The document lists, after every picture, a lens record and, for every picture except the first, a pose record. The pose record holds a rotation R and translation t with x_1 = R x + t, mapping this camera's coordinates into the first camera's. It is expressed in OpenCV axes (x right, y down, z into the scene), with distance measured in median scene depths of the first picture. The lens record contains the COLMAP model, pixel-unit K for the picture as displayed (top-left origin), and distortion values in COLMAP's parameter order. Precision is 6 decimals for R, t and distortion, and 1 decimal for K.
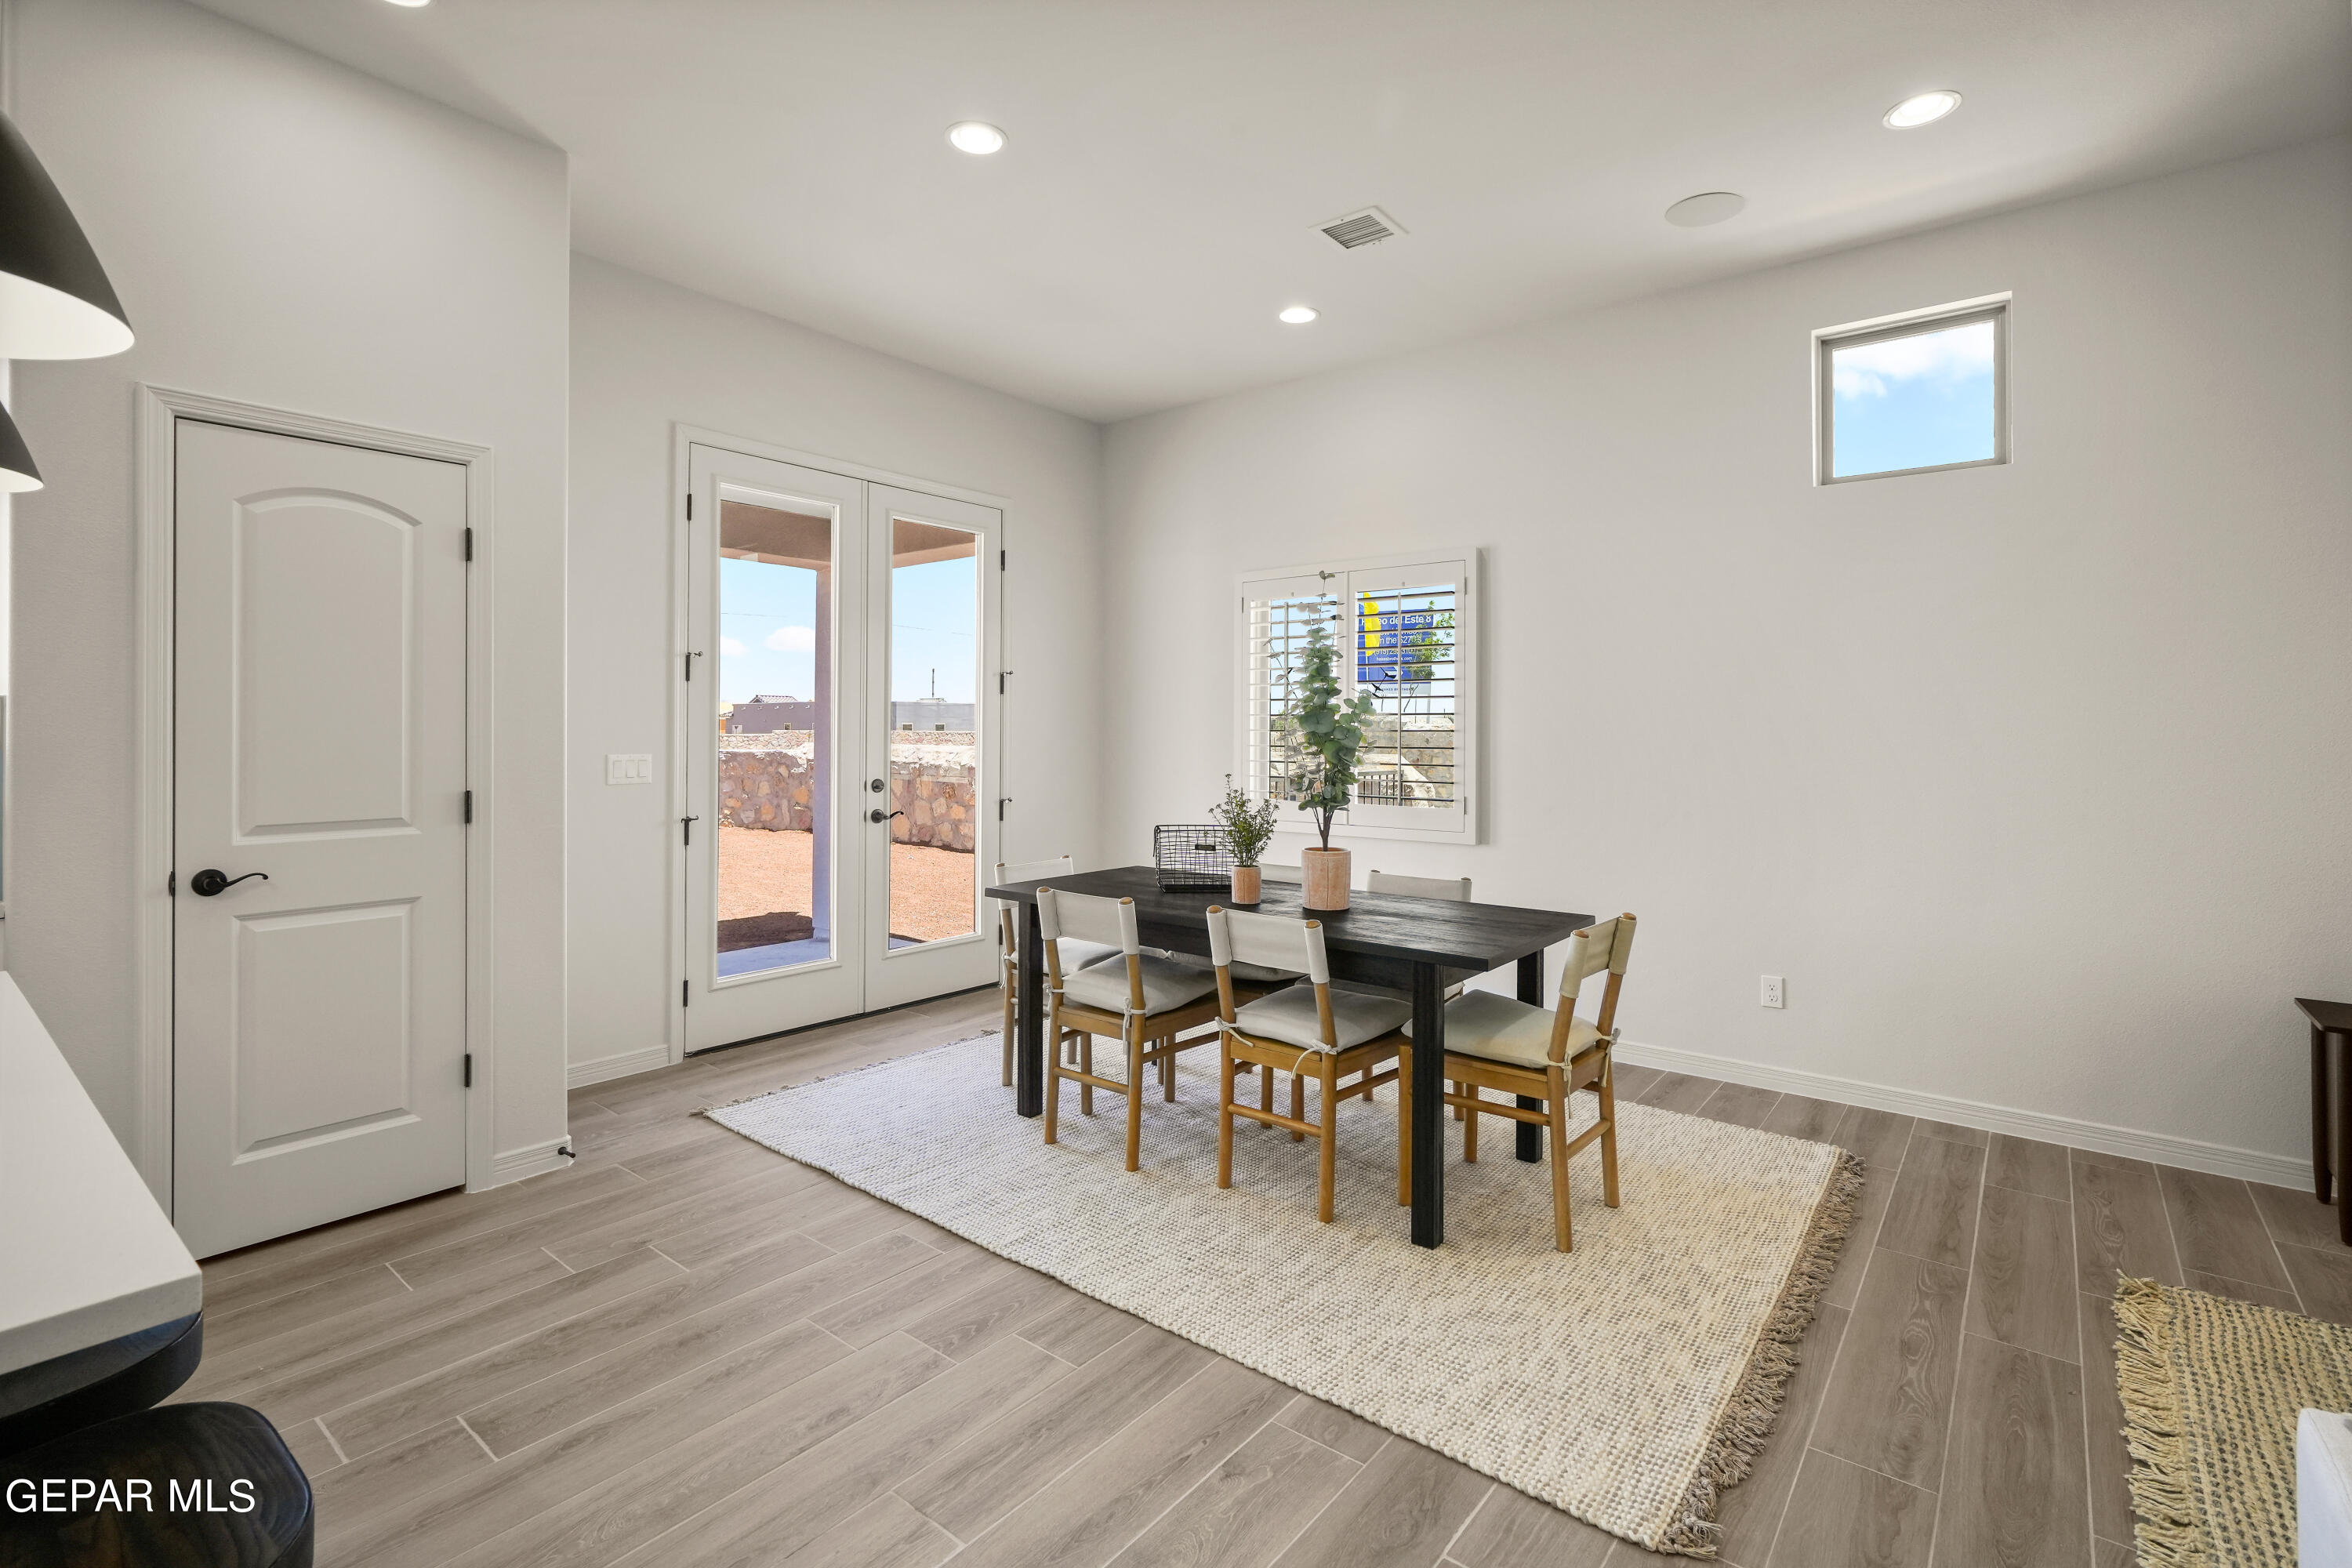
lens RADIAL K [[1077.9, 0, 1188.6], [0, 1077.9, 724.6], [0, 0, 1]] dist [-0.000498, 0.000114]
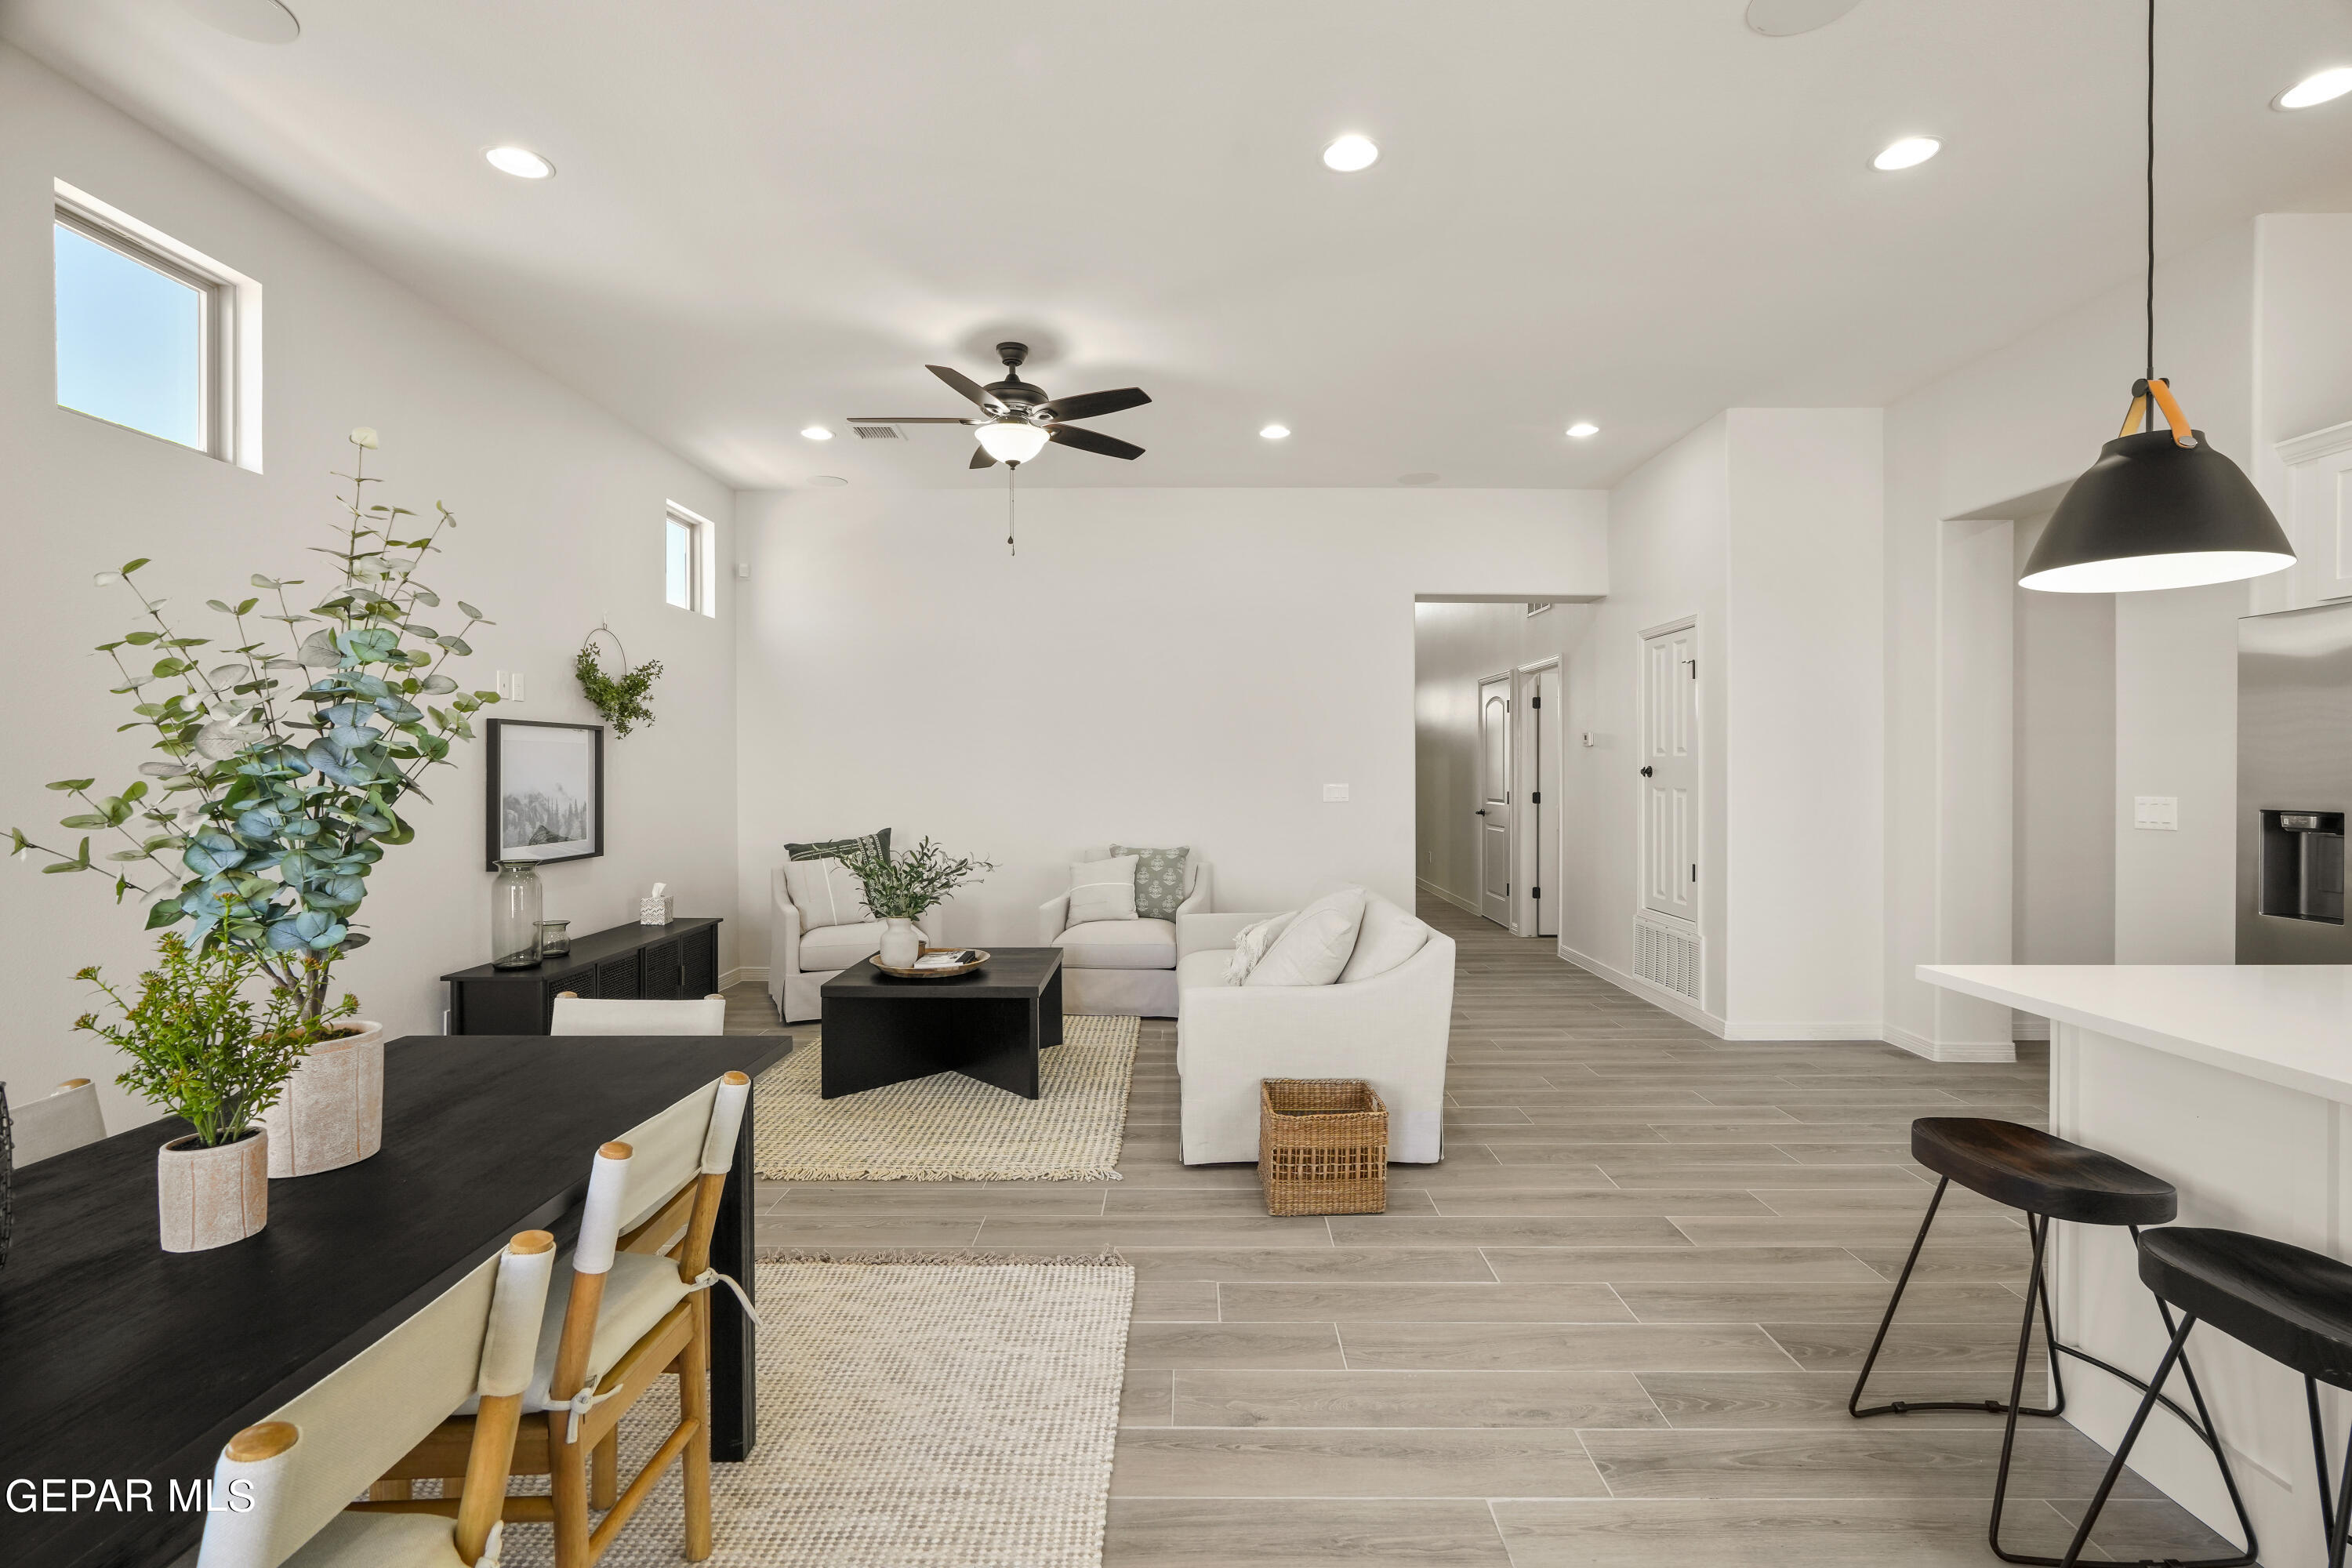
lens RADIAL K [[1062.9, 0, 1178.7], [0, 1062.9, 782.8], [0, 0, 1]] dist [-0.003925, -0.000360]
pose [[-0.616606, -0.015051, 0.787128, -0.460190], [-0.007102, 0.999883, 0.013556, 0.001905], [-0.787240, 0.002769, -0.616641, 1.024581]]
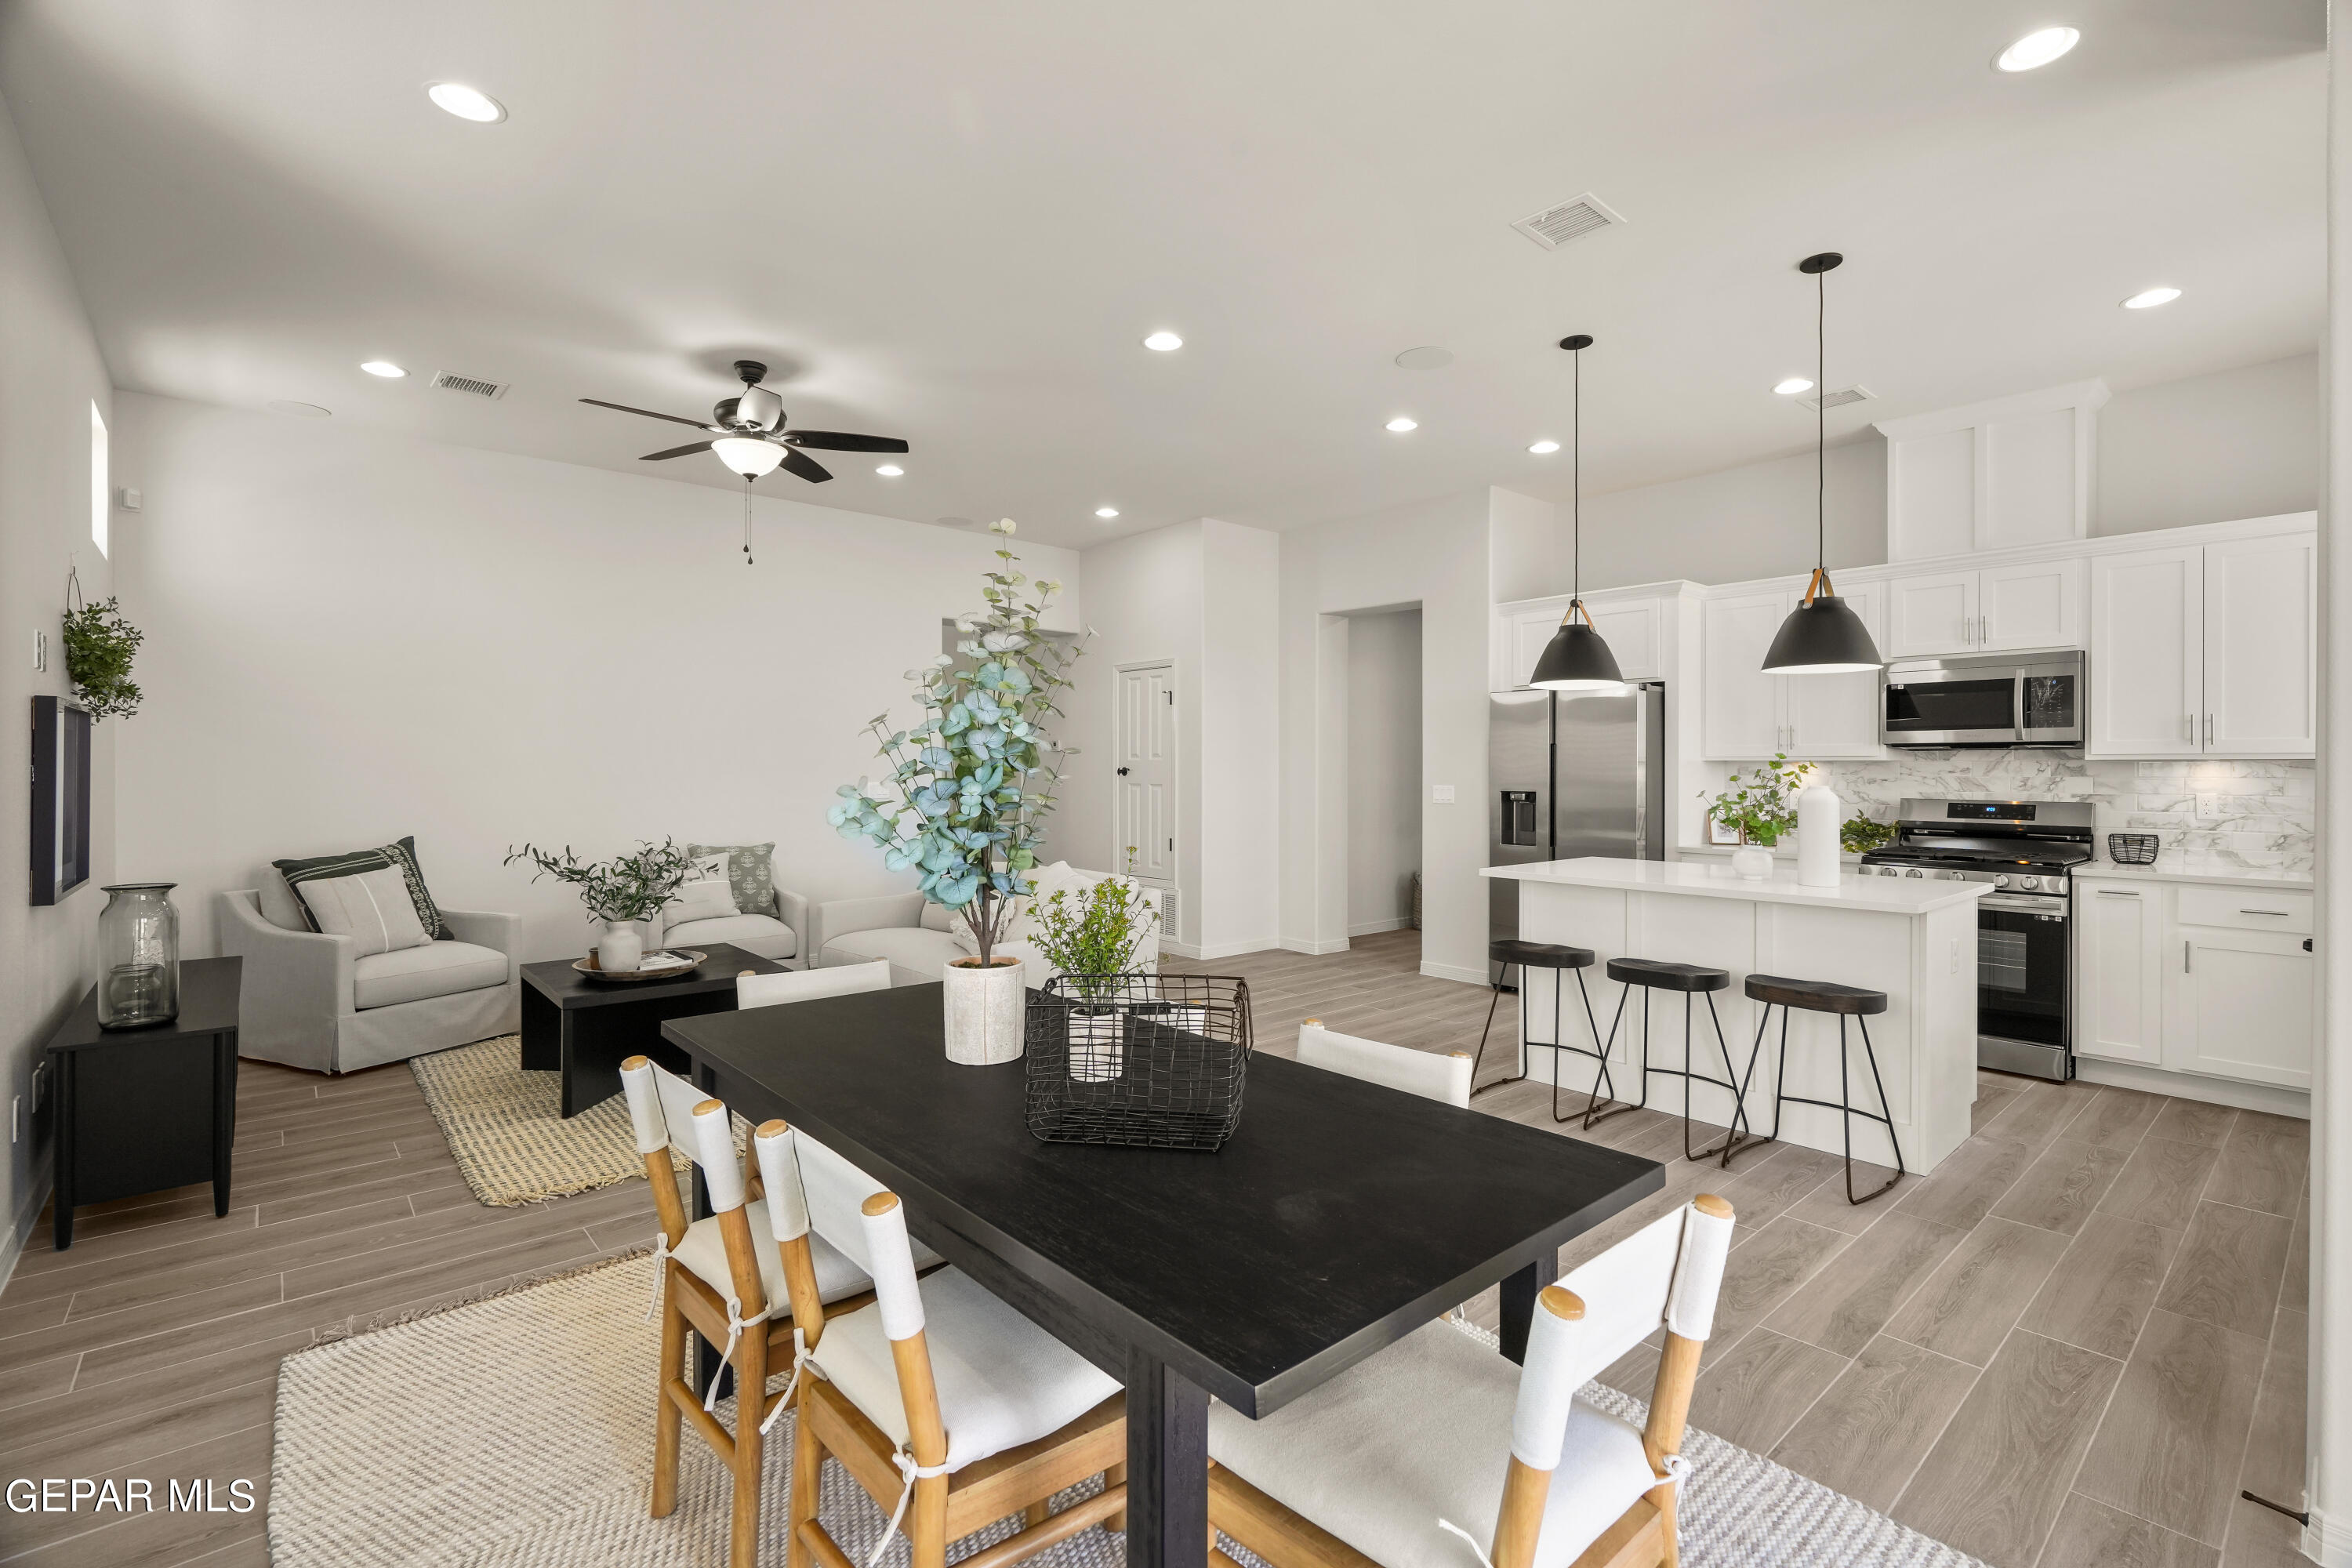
lens RADIAL K [[1062.4, 0, 1183.8], [0, 1062.4, 776.1], [0, 0, 1]] dist [-0.002610, 0.000929]
pose [[-0.983696, -0.009014, 0.179613, -0.095037], [-0.009017, 0.999959, 0.000801, 0.009013], [-0.179613, -0.000831, -0.983737, 1.632570]]
